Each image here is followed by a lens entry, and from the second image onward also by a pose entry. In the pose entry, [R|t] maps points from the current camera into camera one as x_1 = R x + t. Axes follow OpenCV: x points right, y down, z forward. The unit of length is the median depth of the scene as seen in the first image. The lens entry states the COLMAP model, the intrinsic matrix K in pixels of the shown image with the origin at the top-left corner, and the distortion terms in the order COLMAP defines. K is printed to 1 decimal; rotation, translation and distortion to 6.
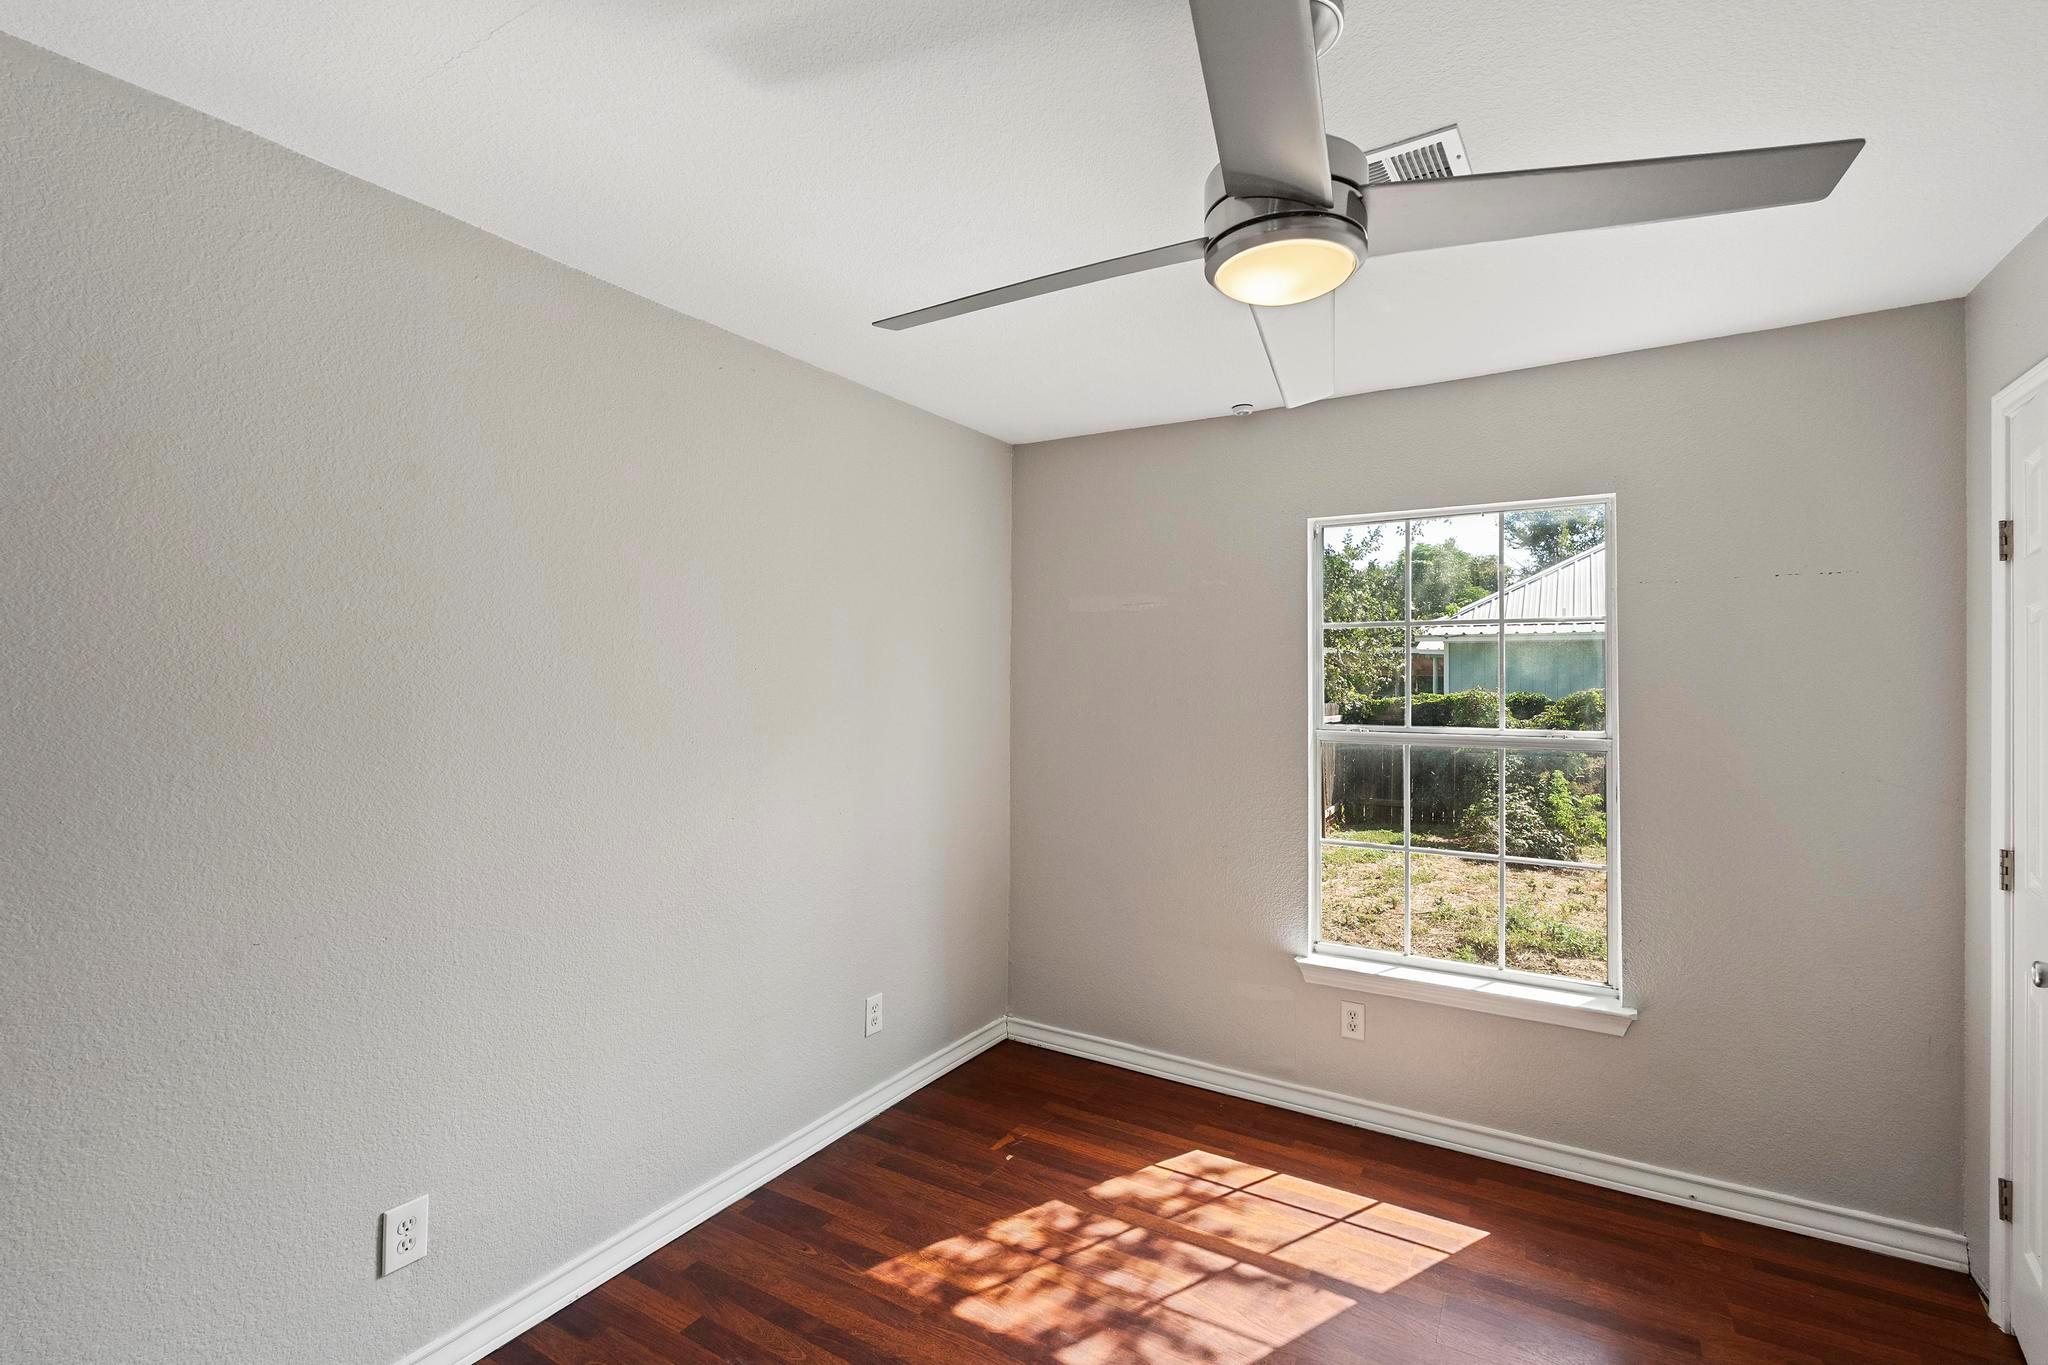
lens RADIAL K [[909.2, 0, 1029.0], [0, 909.2, 669.8], [0, 0, 1]] dist [-0.000608, 0.000061]
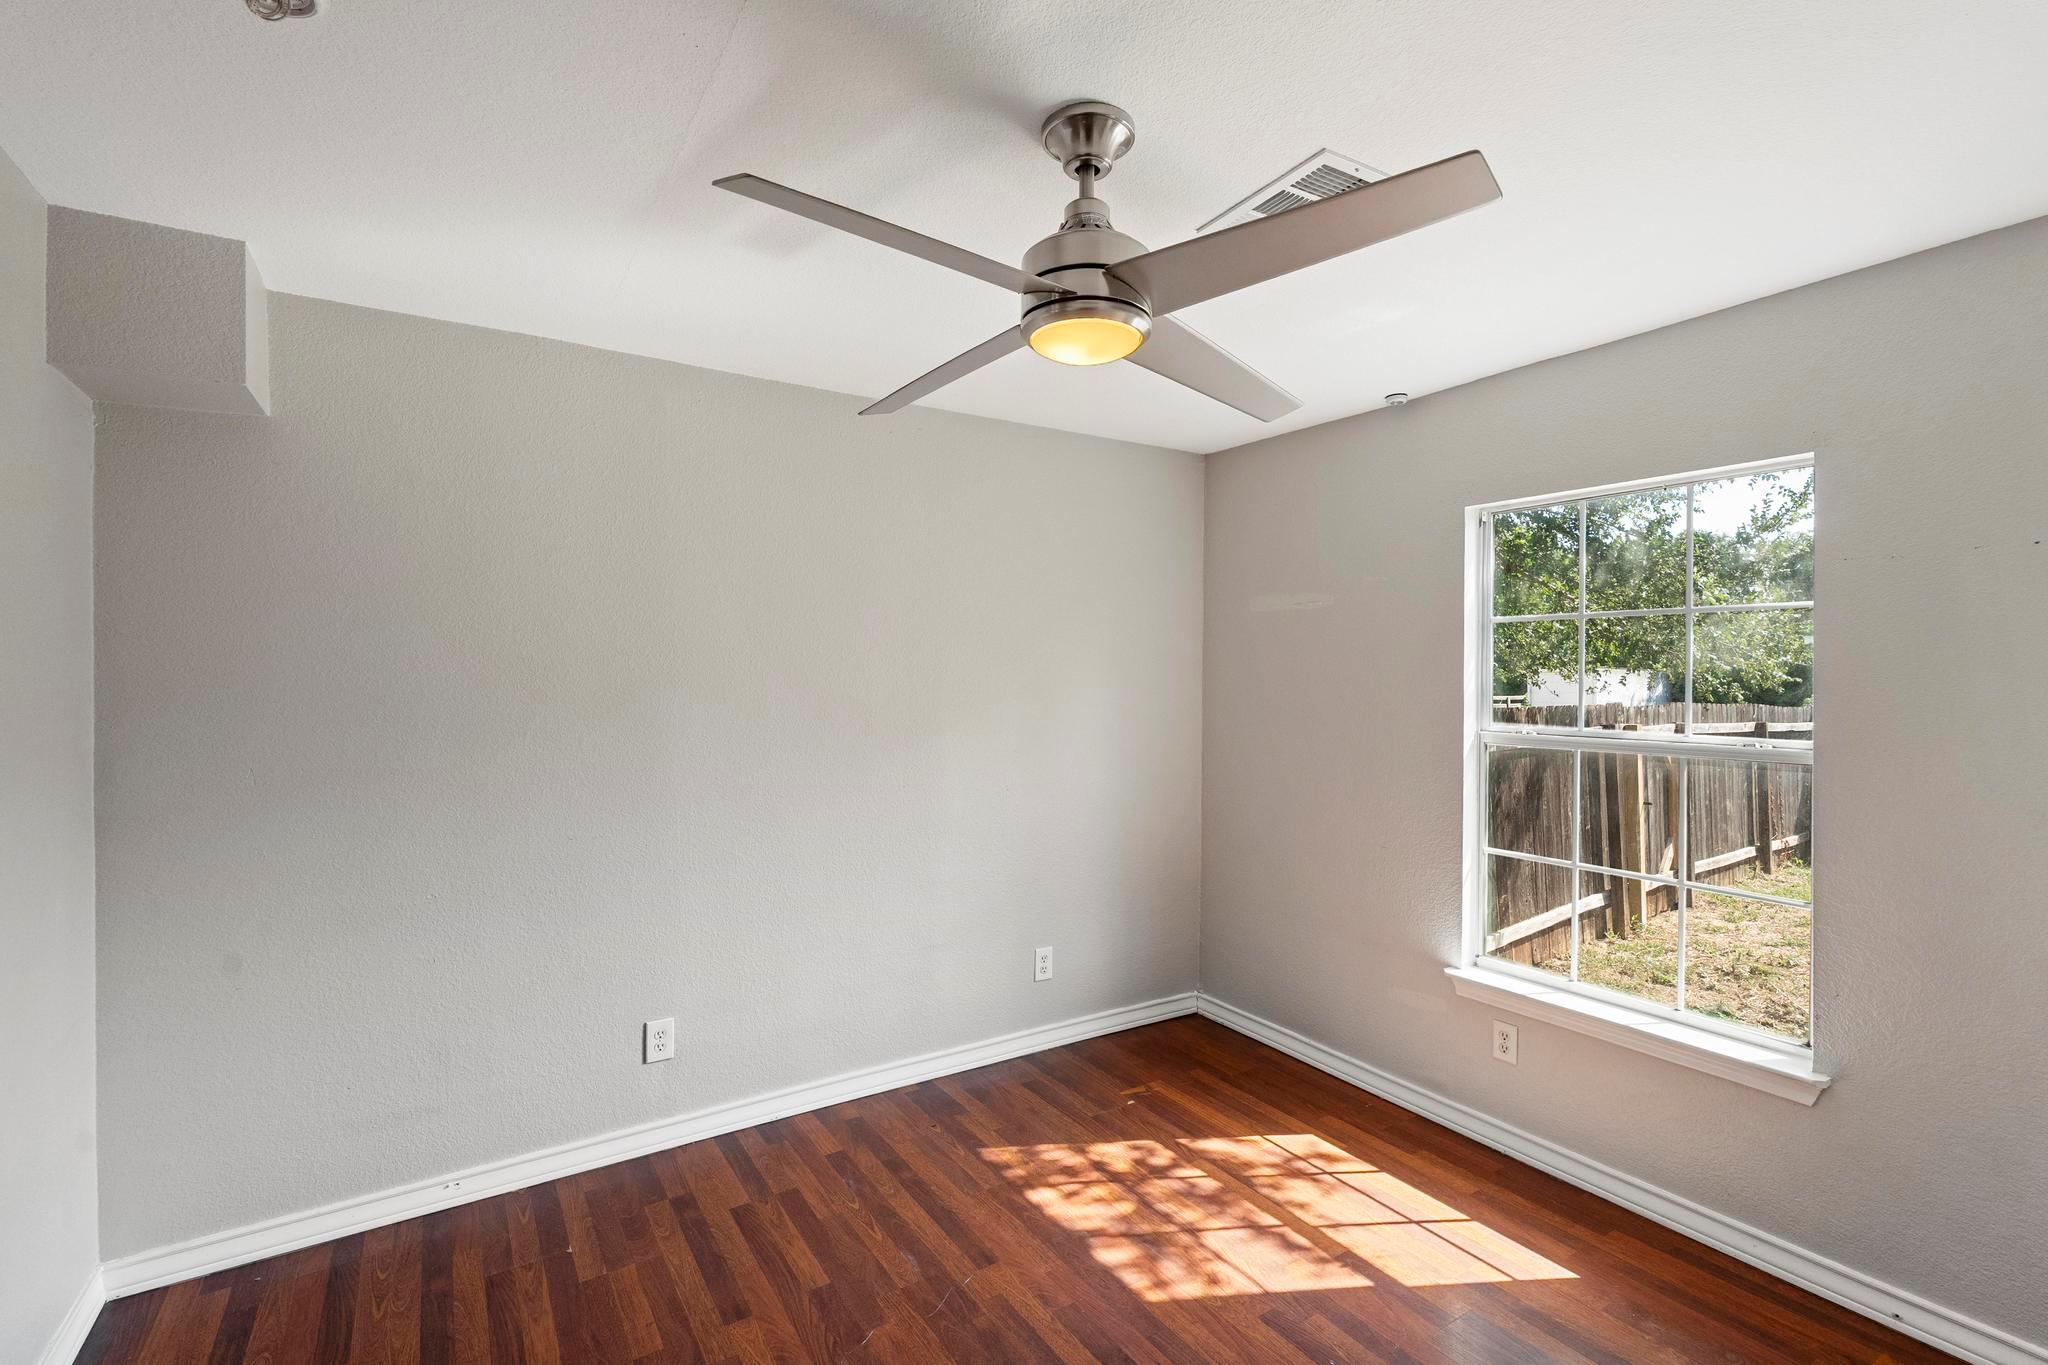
lens RADIAL K [[912.3, 0, 1024.0], [0, 912.3, 682.5], [0, 0, 1]] dist [-0.000576, 0.000601]
pose [[0.896304, 0.003865, -0.443424, 0.361182], [0.003908, 0.999854, 0.016616, -0.002220], [0.443424, -0.016626, 0.896158, -0.061858]]
